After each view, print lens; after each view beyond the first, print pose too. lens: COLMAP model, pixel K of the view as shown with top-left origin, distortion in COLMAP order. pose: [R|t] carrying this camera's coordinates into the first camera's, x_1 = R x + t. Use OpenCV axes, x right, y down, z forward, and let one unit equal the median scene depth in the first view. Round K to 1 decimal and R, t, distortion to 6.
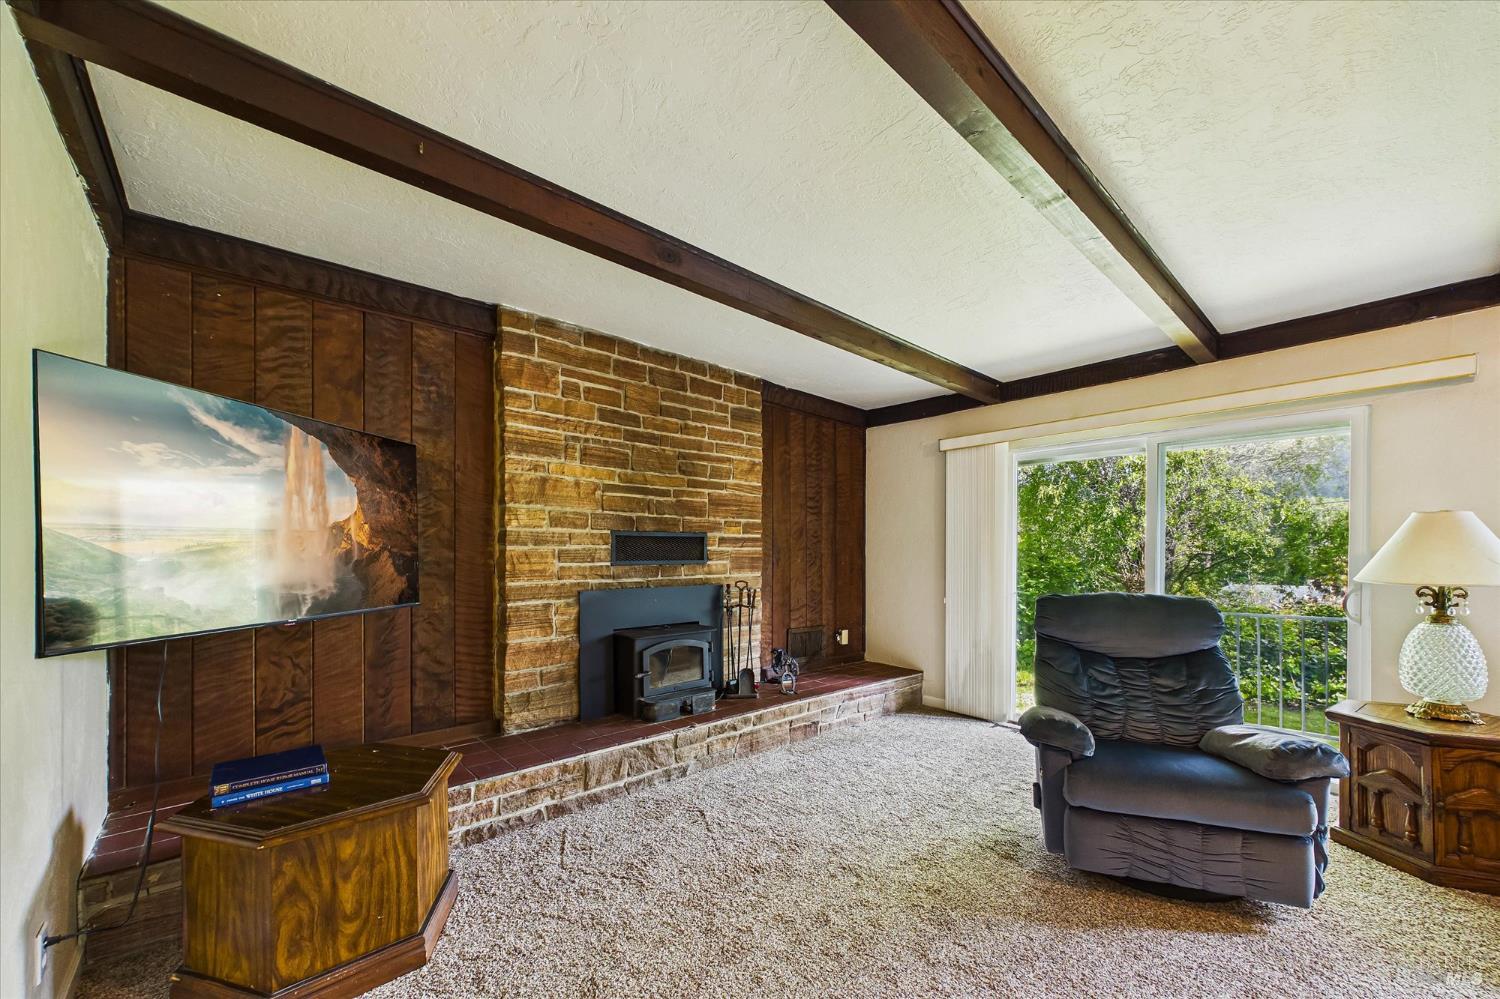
lens RADIAL K [[575.5, 0, 751.2], [0, 575.5, 555.5], [0, 0, 1]] dist [-0.000062, -0.000166]
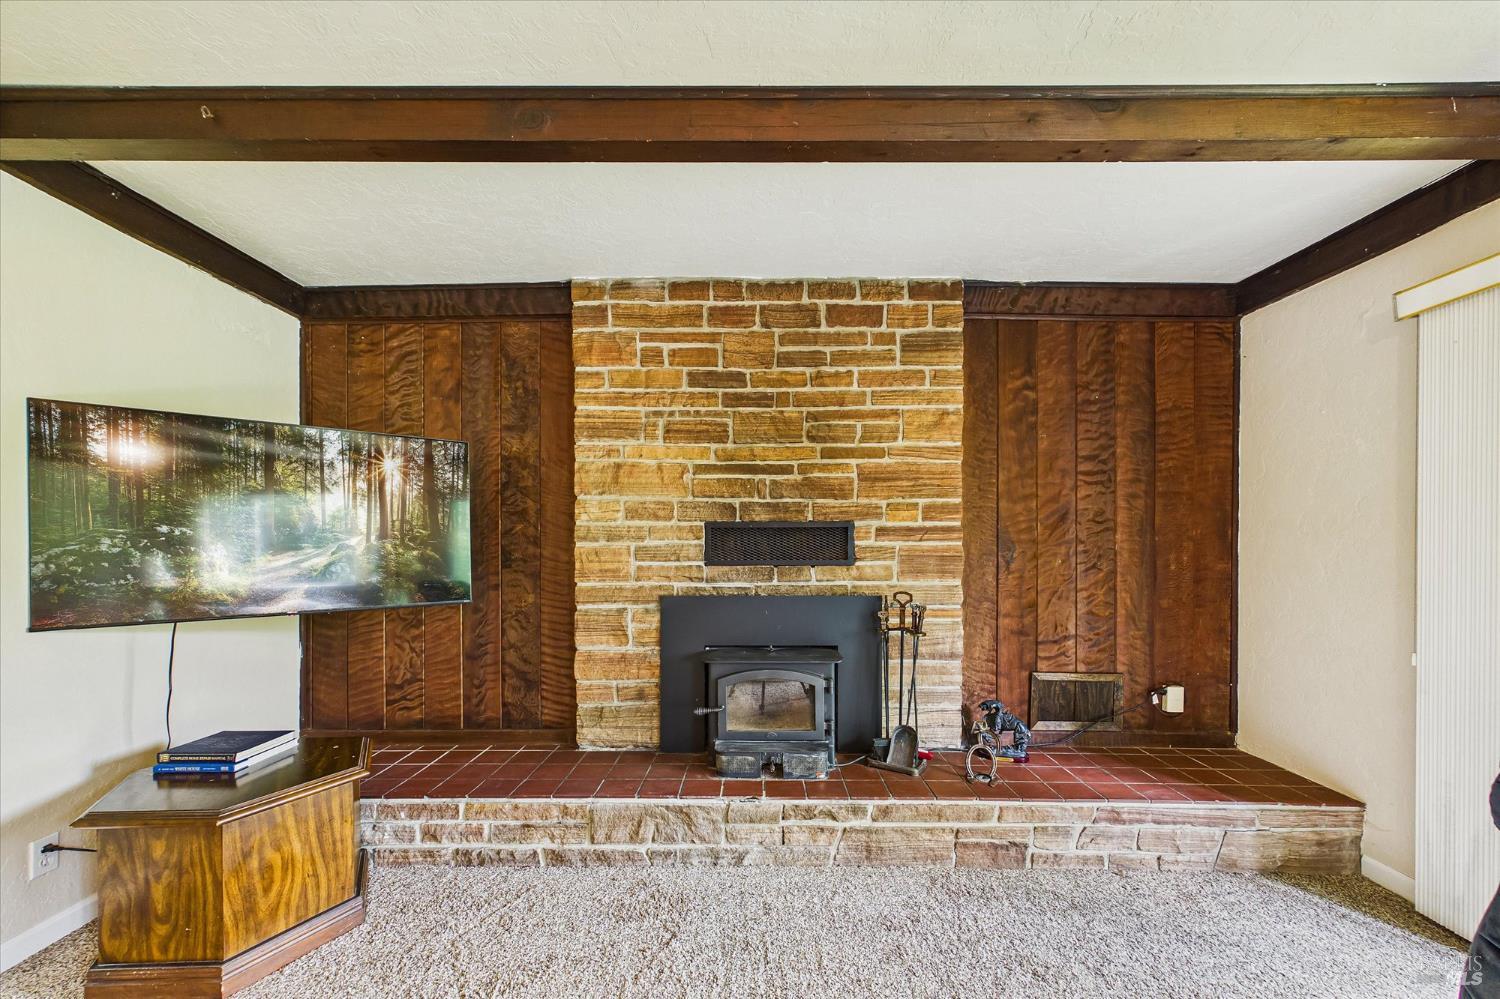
lens RADIAL K [[575.2, 0, 752.0], [0, 575.2, 549.7], [0, 0, 1]] dist [0.001262, 0.000027]
pose [[0.738692, 0.003155, -0.674035, 0.378326], [-0.001944, 0.999995, 0.002550, -0.007604], [0.674040, -0.000573, 0.738695, 0.494336]]
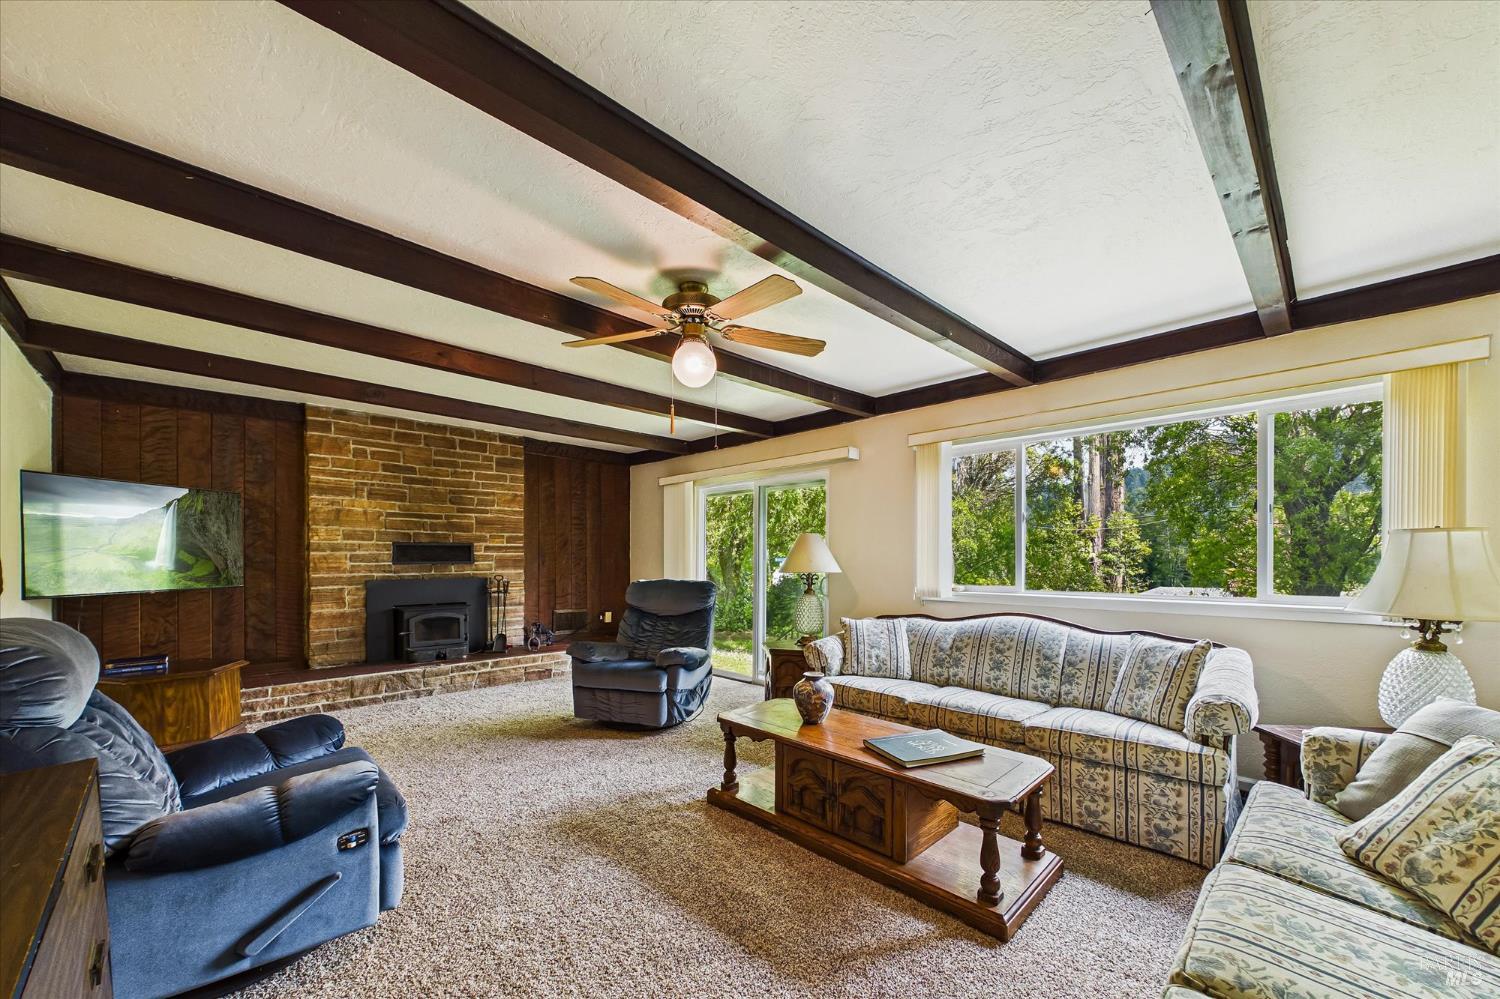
lens RADIAL K [[575.8, 0, 751.3], [0, 575.8, 560.7], [0, 0, 1]] dist [0.000372, -0.000026]
pose [[0.999053, -0.001240, 0.043502, 0.717773], [0.001225, 0.999999, 0.000374, 0.008336], [-0.043502, -0.000321, 0.999053, -0.650924]]
